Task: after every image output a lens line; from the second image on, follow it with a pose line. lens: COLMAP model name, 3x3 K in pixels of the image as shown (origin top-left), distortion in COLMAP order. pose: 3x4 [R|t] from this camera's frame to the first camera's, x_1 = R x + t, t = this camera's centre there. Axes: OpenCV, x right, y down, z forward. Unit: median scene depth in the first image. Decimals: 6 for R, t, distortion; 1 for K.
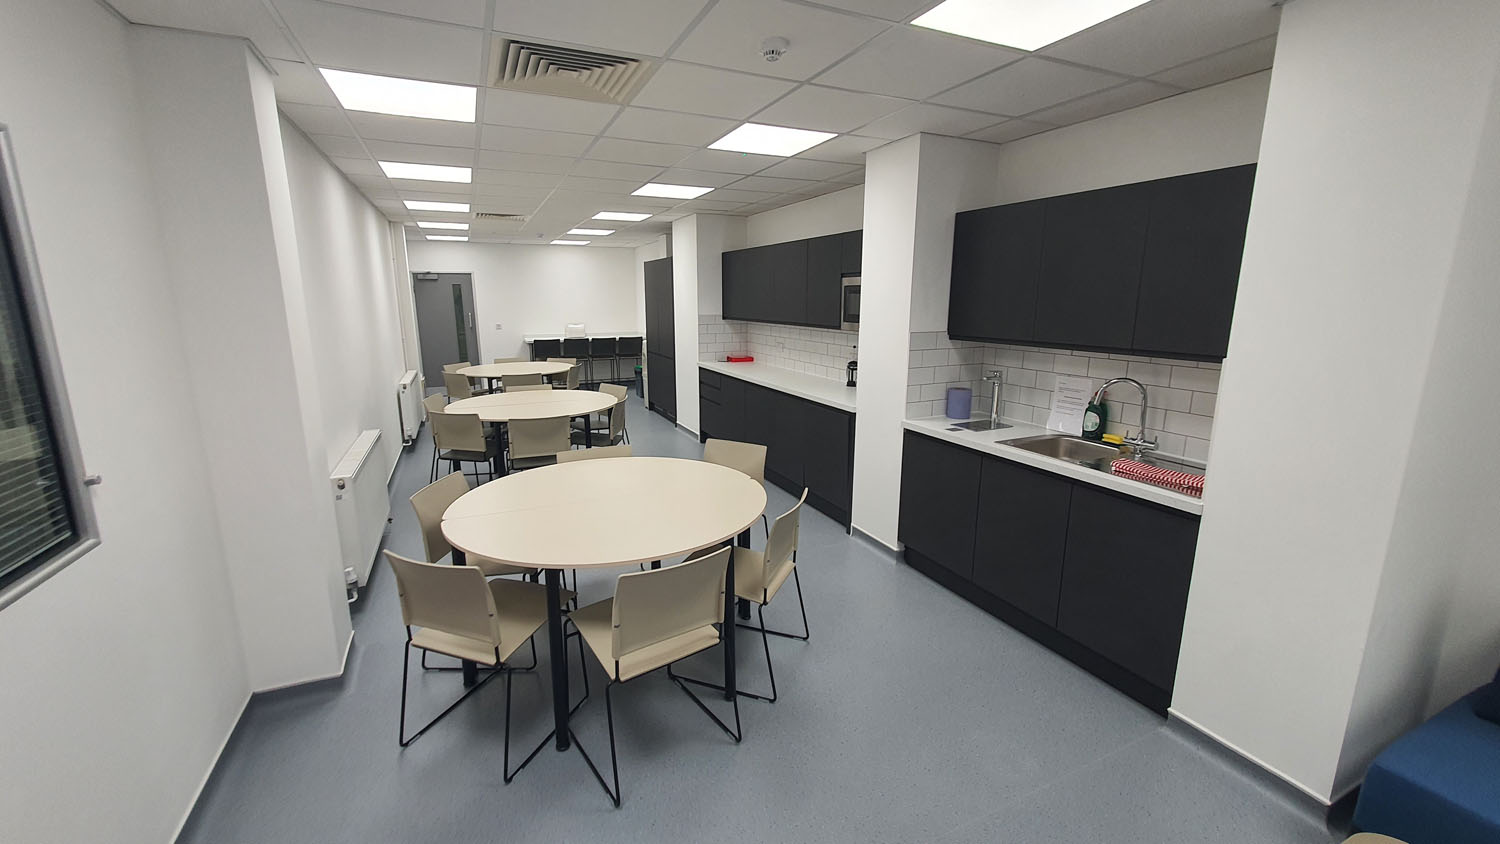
lens RADIAL K [[604.4, 0, 746.2], [0, 604.4, 422.5], [0, 0, 1]] dist [-0.000291, -0.000035]
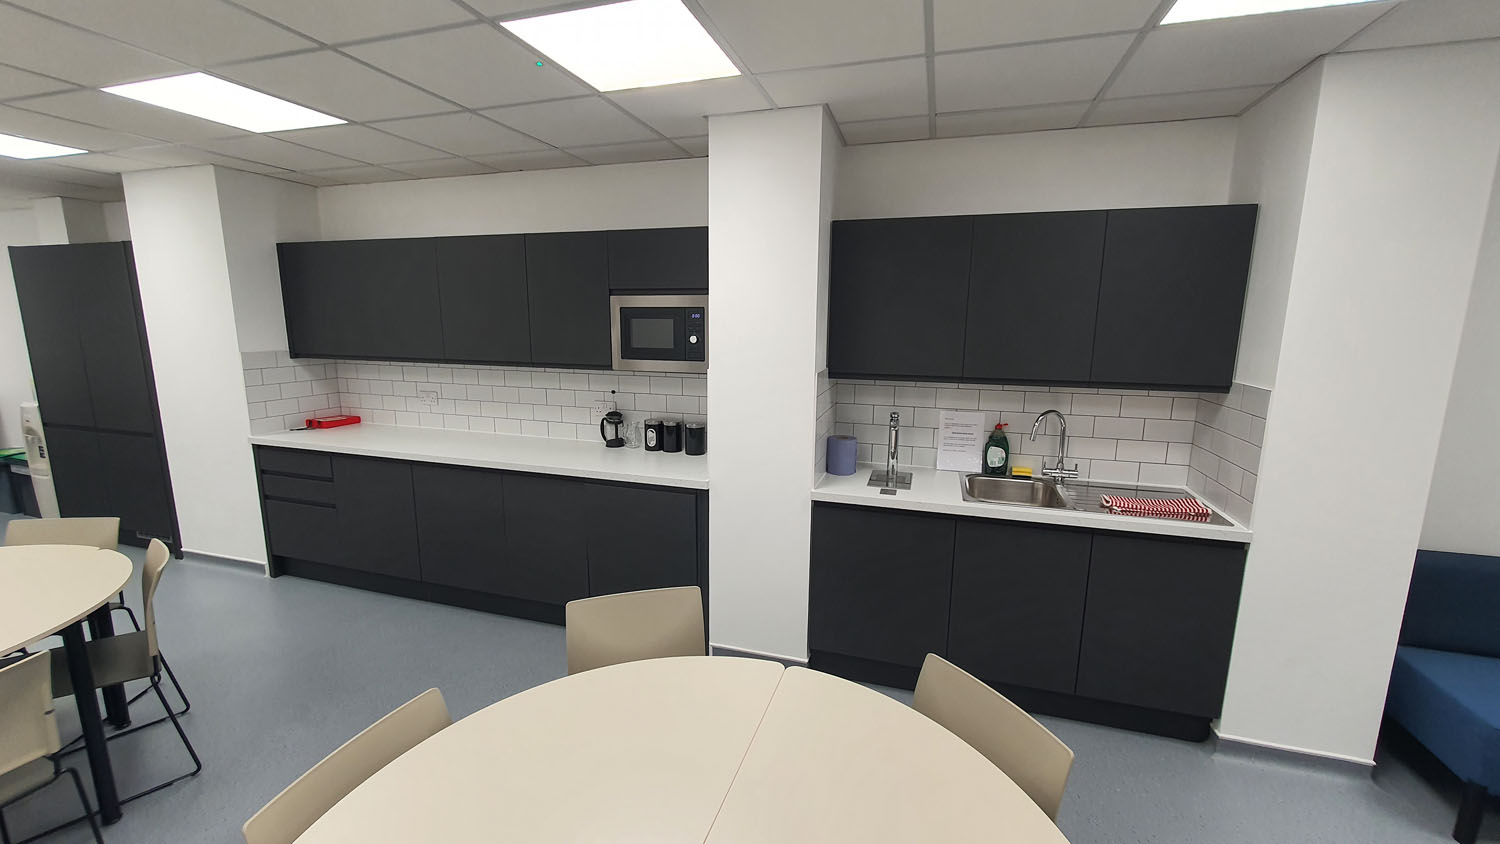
lens RADIAL K [[550.3, 0, 751.5], [0, 550.3, 417.3], [0, 0, 1]] dist [-0.003253, -0.000204]
pose [[0.652936, -0.119412, 0.747941, -0.266848], [0.143866, 0.989069, 0.032318, -0.119460], [-0.743625, 0.086502, 0.662978, 0.572665]]
